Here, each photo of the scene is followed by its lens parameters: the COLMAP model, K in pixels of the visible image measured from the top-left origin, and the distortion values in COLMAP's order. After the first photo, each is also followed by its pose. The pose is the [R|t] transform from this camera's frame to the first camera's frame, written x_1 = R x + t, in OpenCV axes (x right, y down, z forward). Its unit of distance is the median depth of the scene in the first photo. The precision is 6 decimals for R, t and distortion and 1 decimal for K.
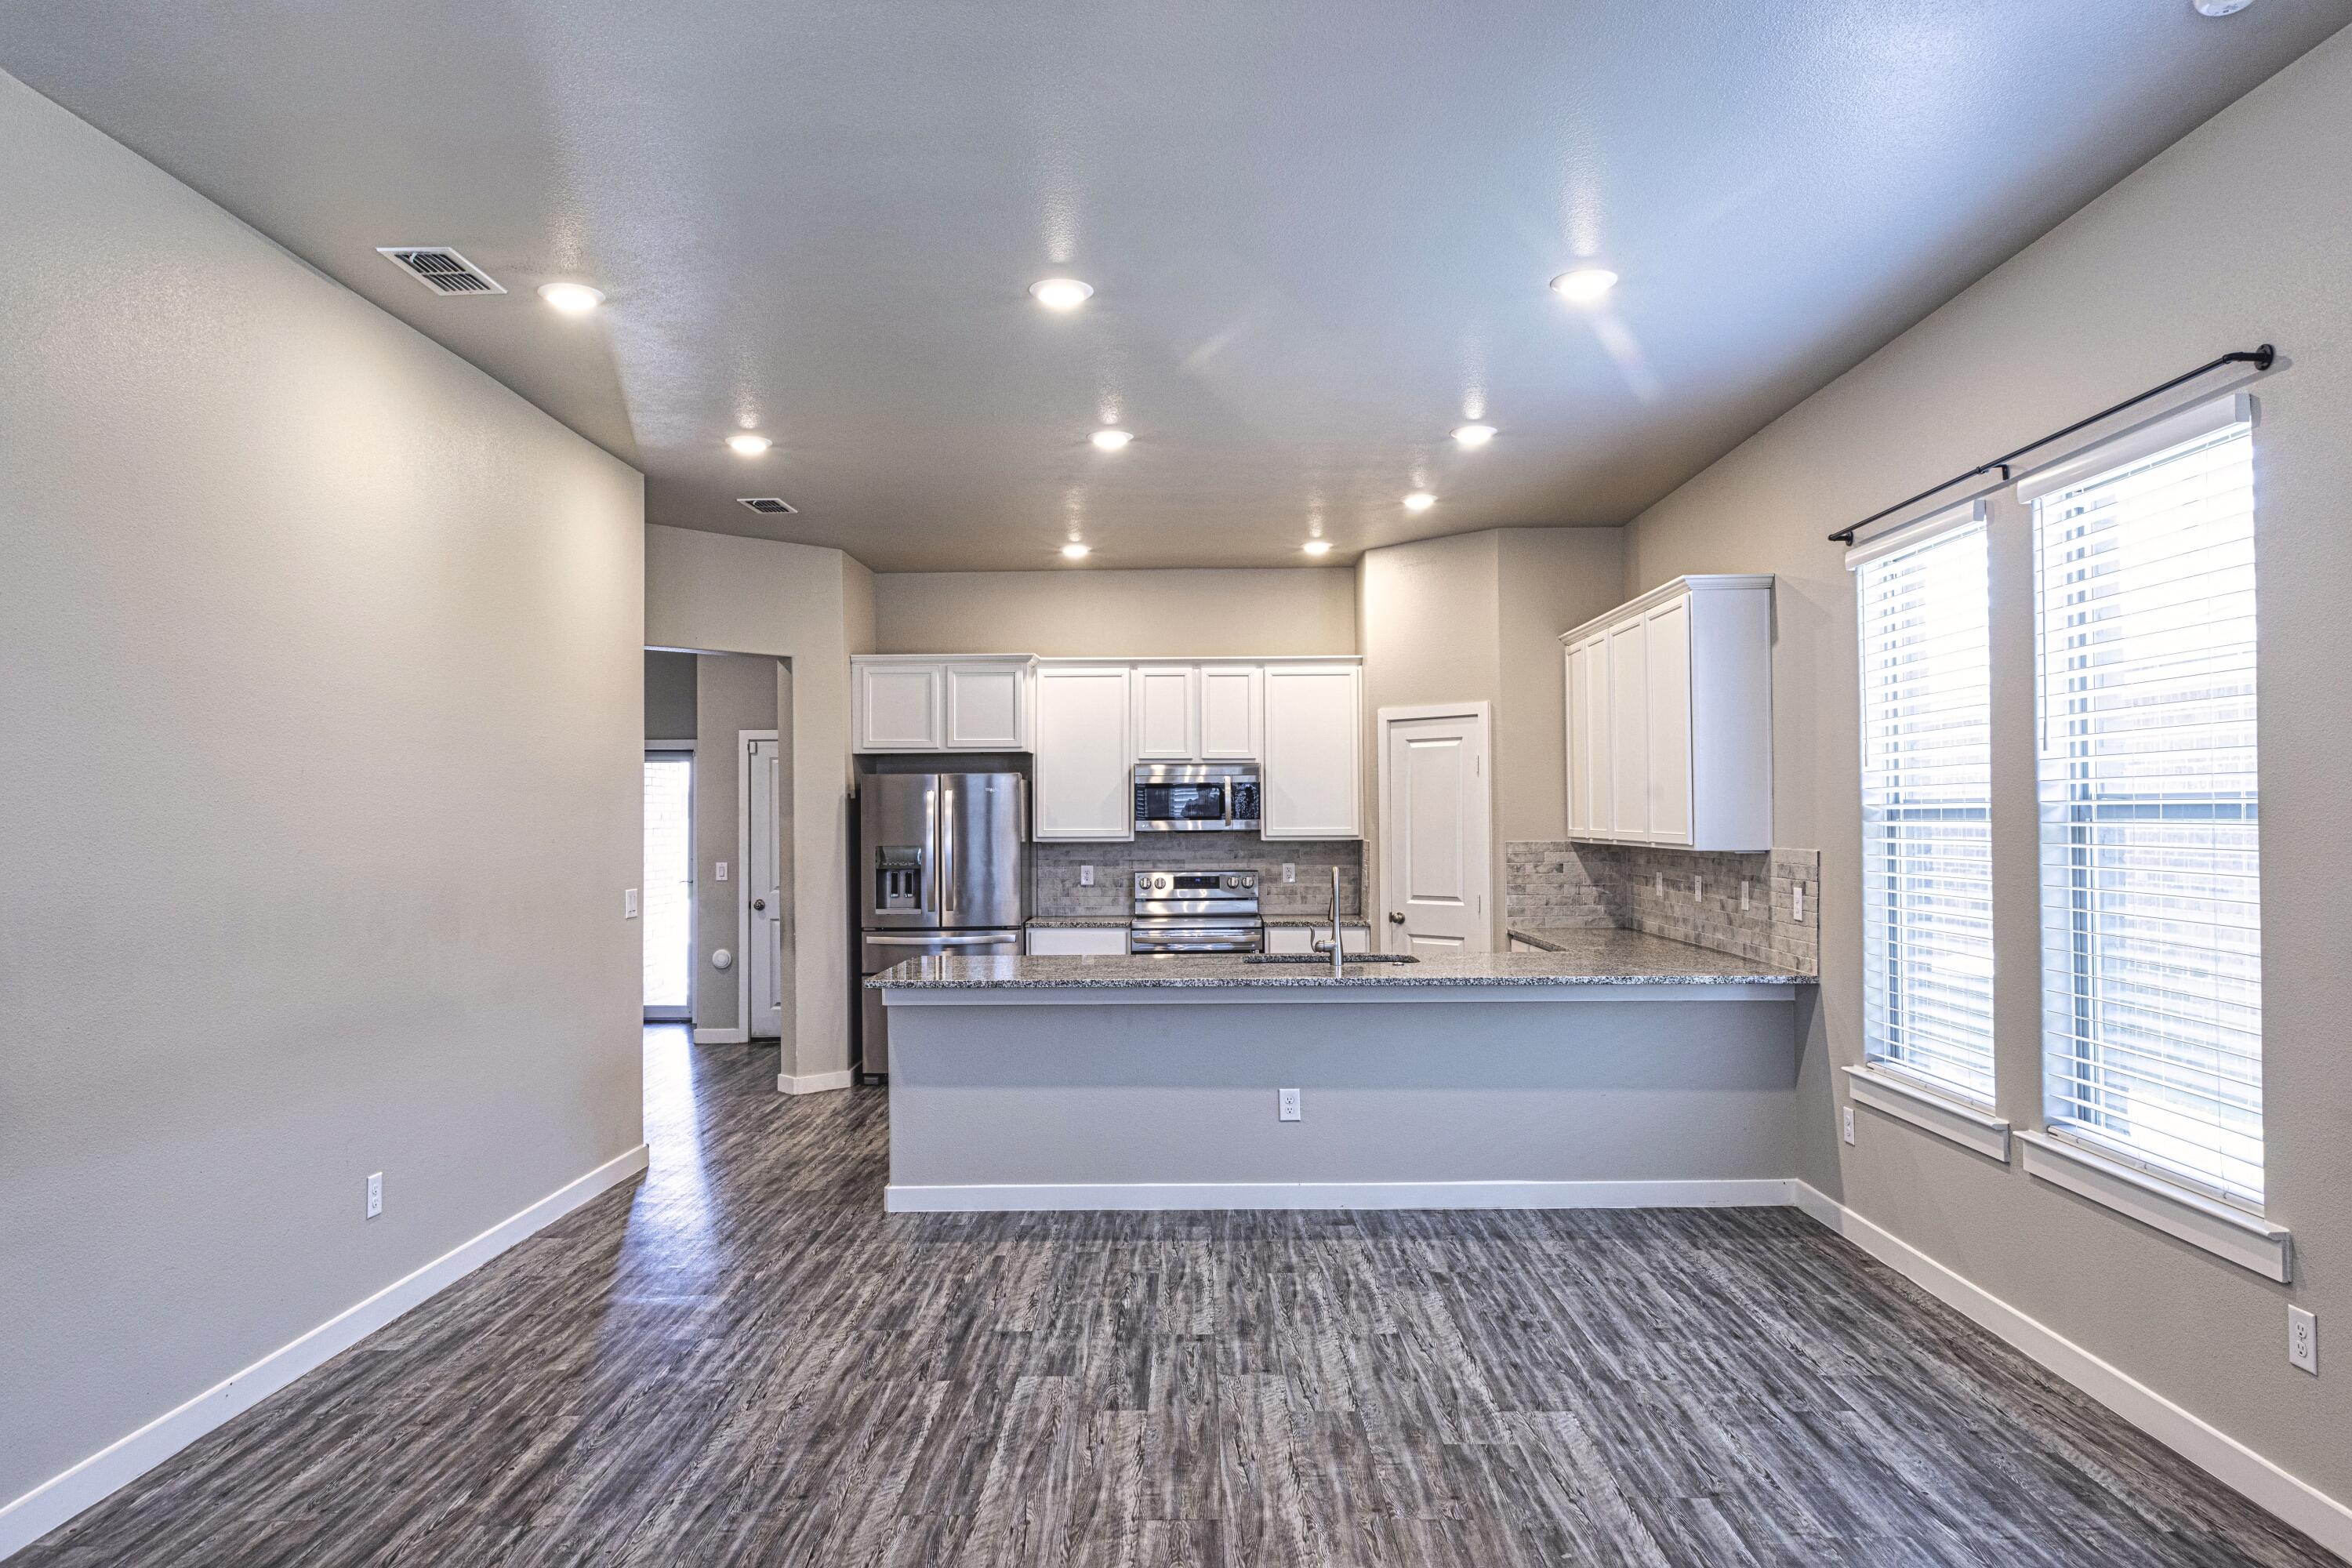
lens RADIAL K [[1572.4, 0, 1176.0], [0, 1572.4, 784.0], [0, 0, 1]] dist [-0.000431, -0.000565]
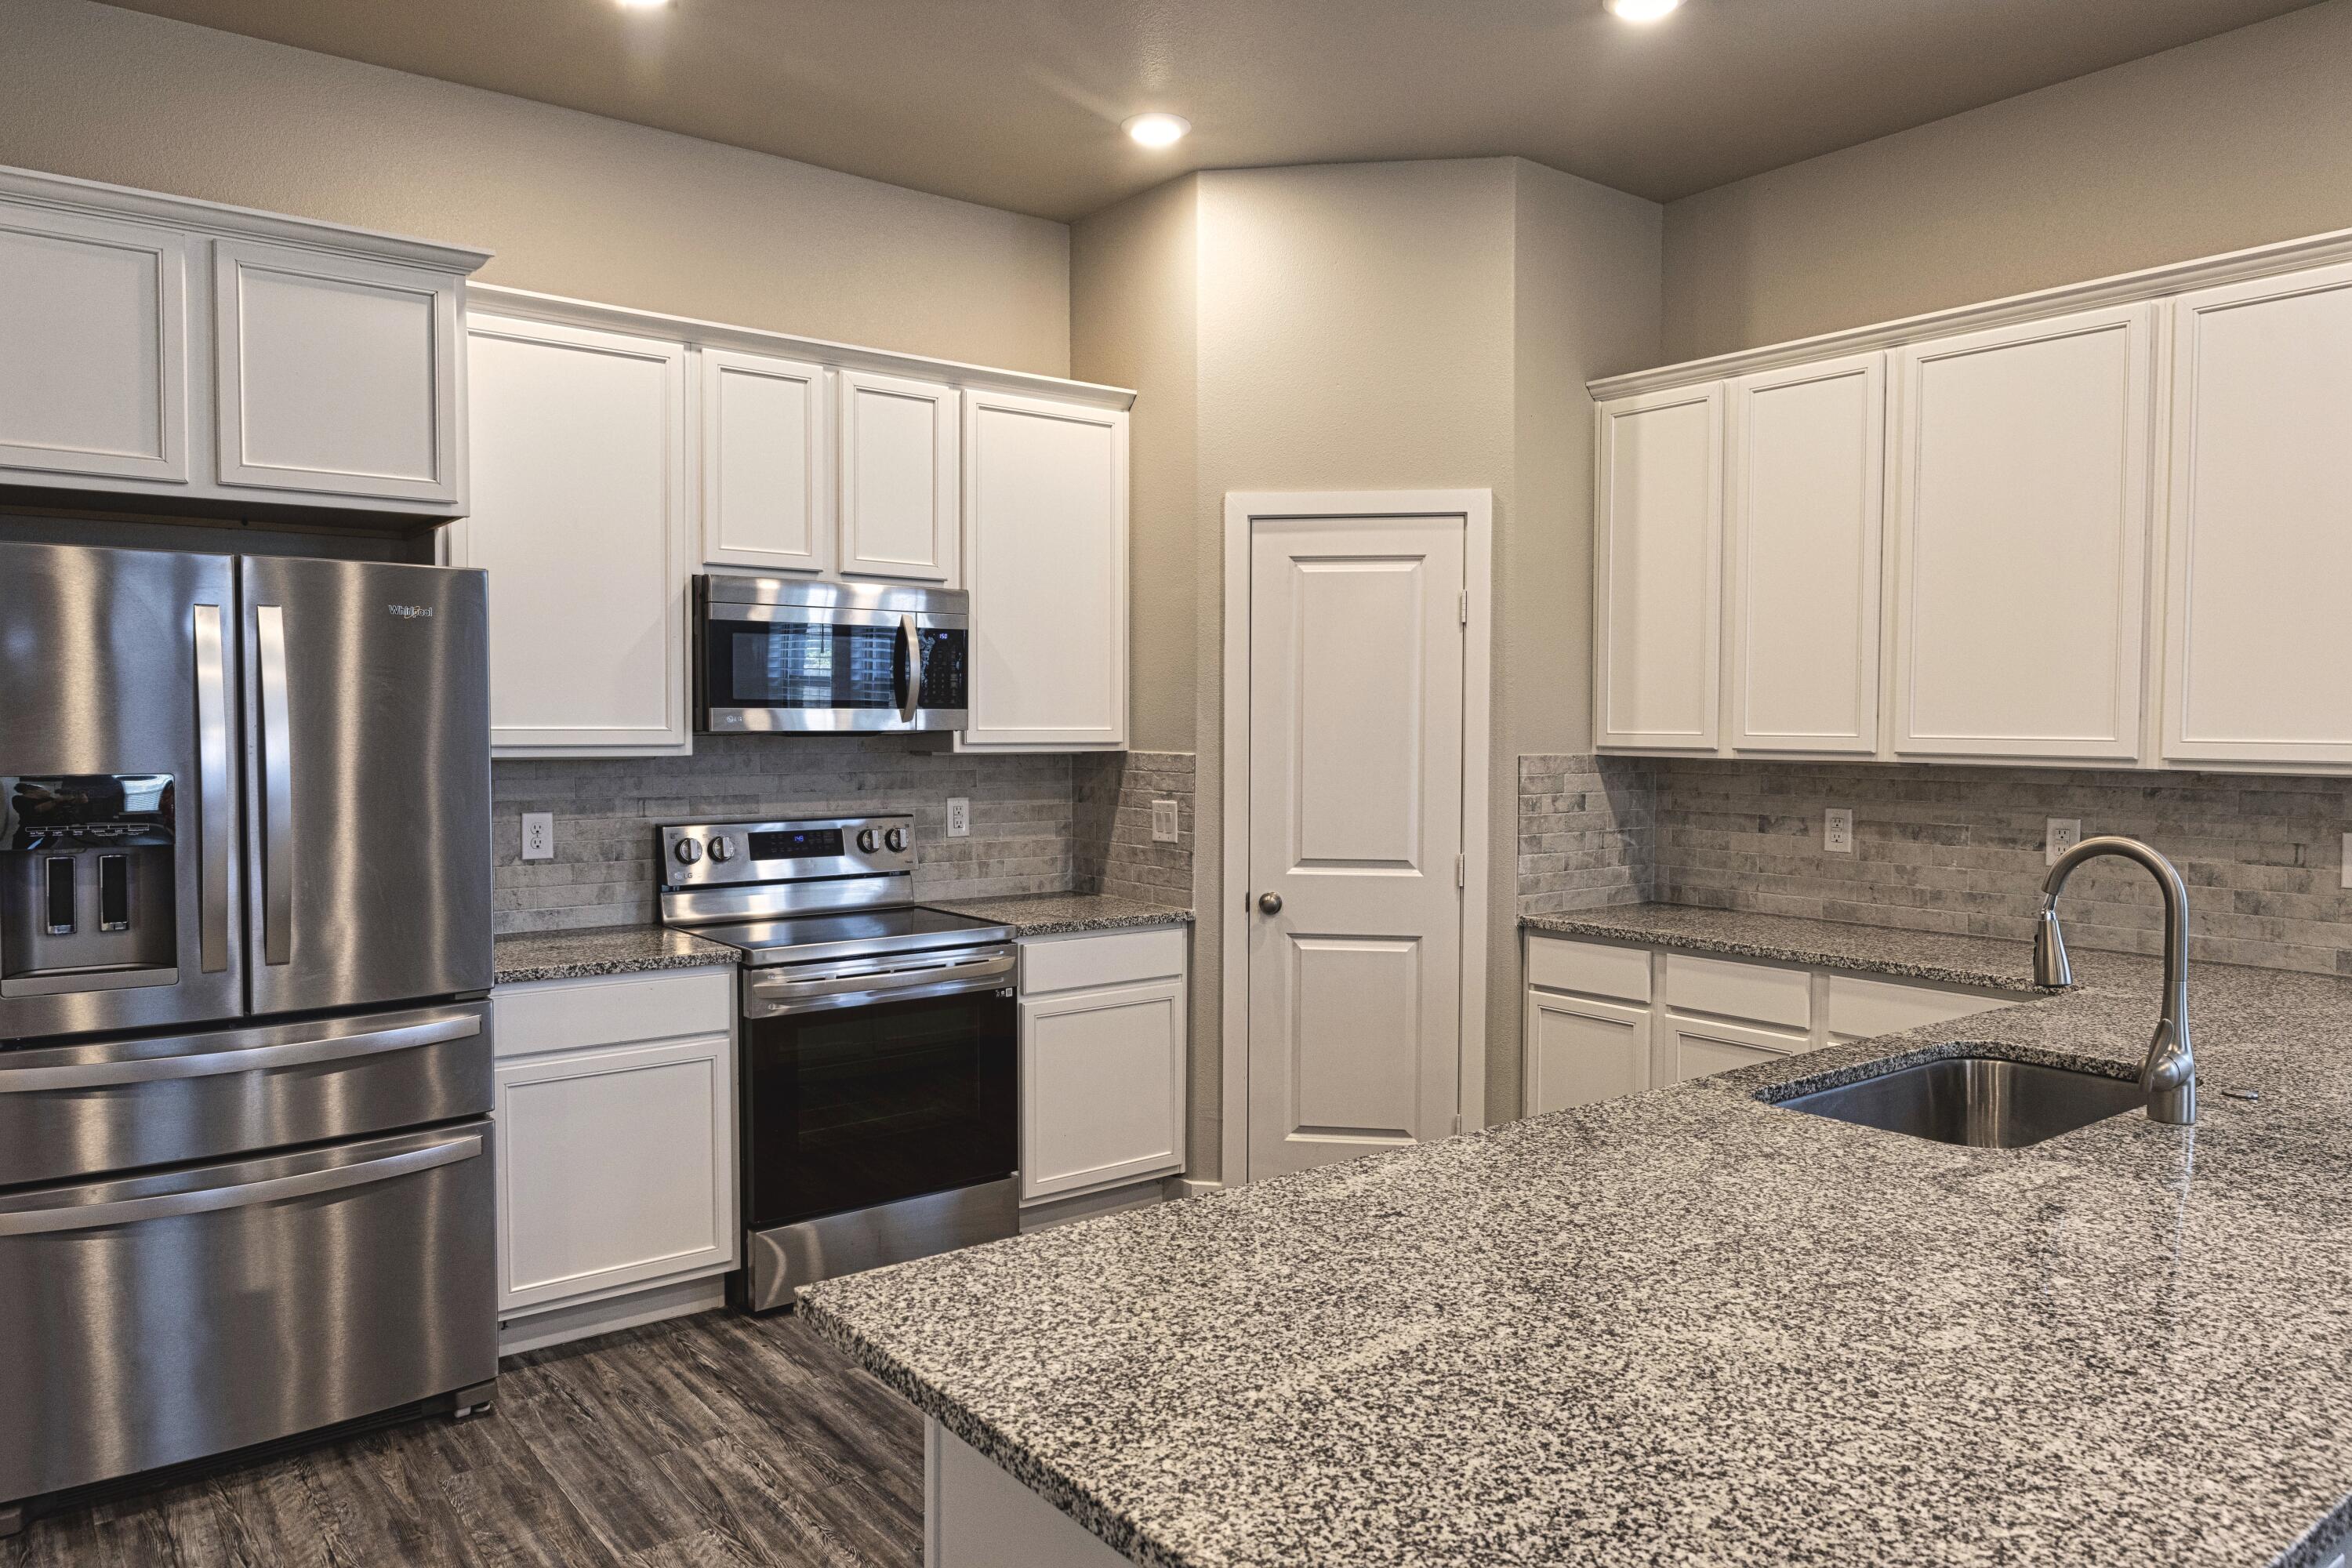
lens RADIAL K [[1545.9, 0, 1176.0], [0, 1545.9, 784.0], [0, 0, 1]] dist [-0.010324, -0.003641]
pose [[0.782225, -0.015860, 0.622794, -0.210423], [-0.022512, 0.998303, 0.053698, 0.020921], [-0.622589, -0.056025, 0.780541, 0.666706]]
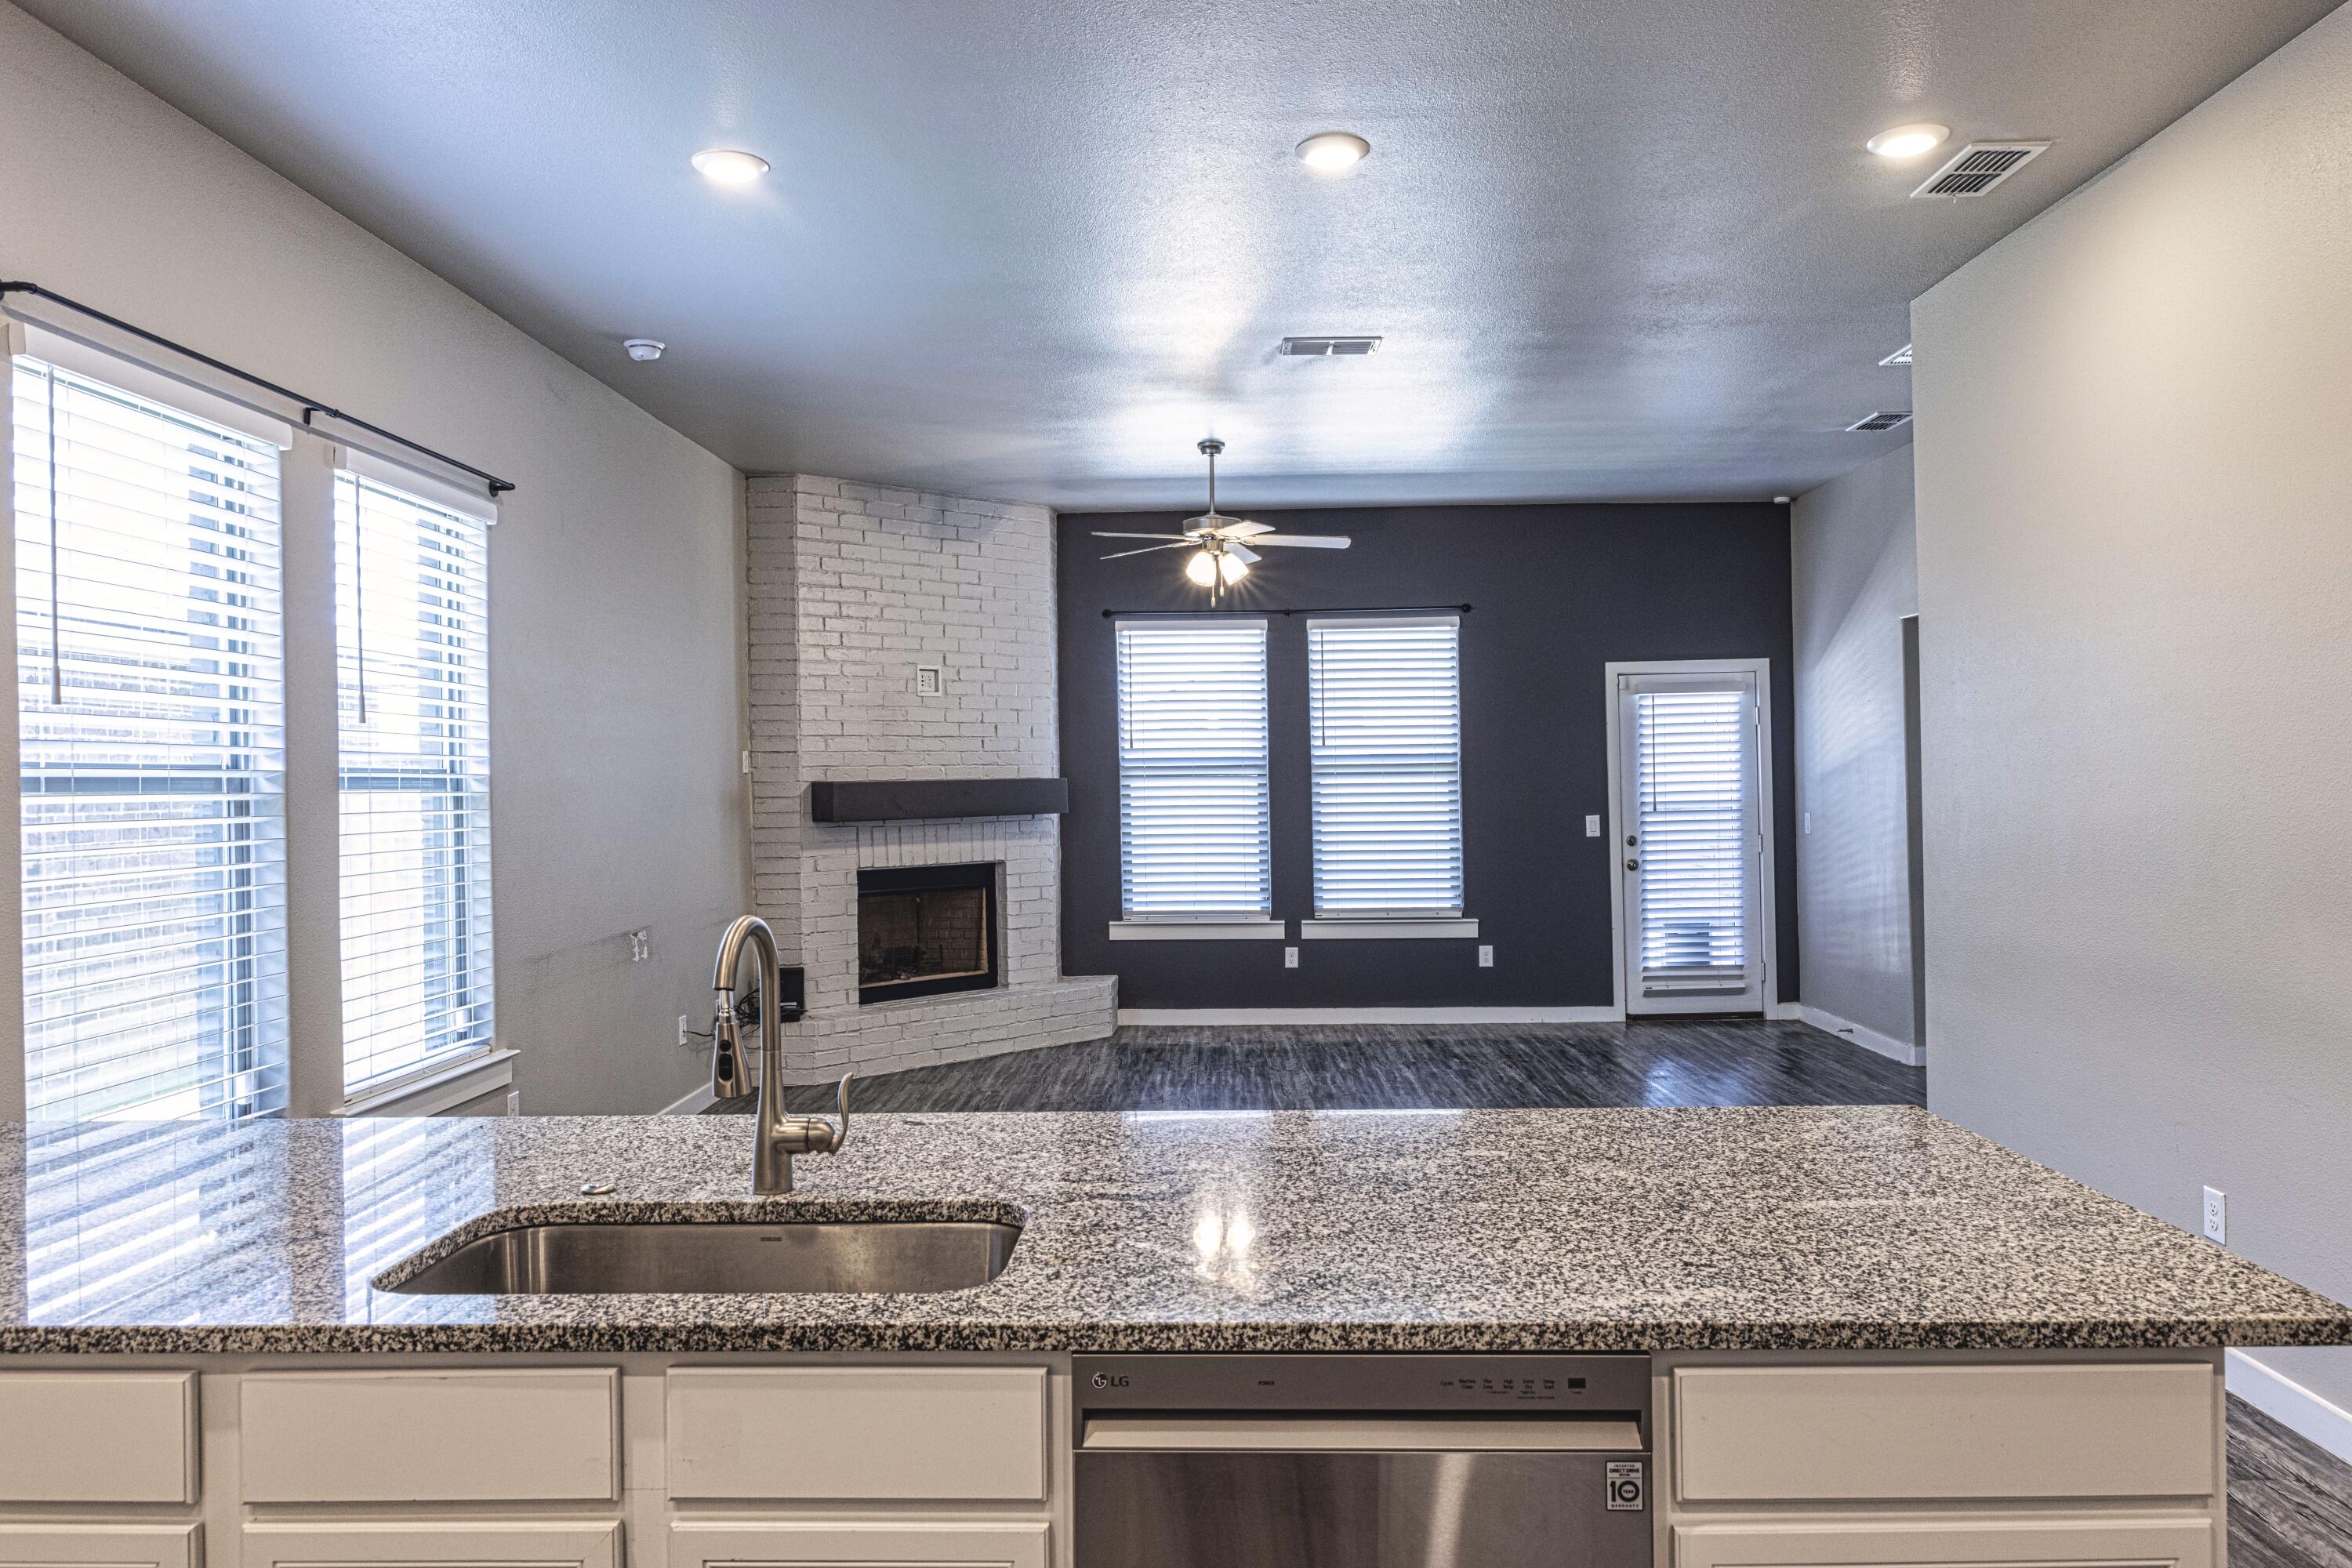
lens RADIAL K [[1576.0, 0, 1180.4], [0, 1576.0, 782.4], [0, 0, 1]] dist [0.000023, -0.001158]
pose [[-0.999726, 0.019952, 0.012244, 0.004550], [0.019680, 0.999566, -0.021908, 0.025777], [-0.012676, -0.021661, -0.999685, 1.022167]]
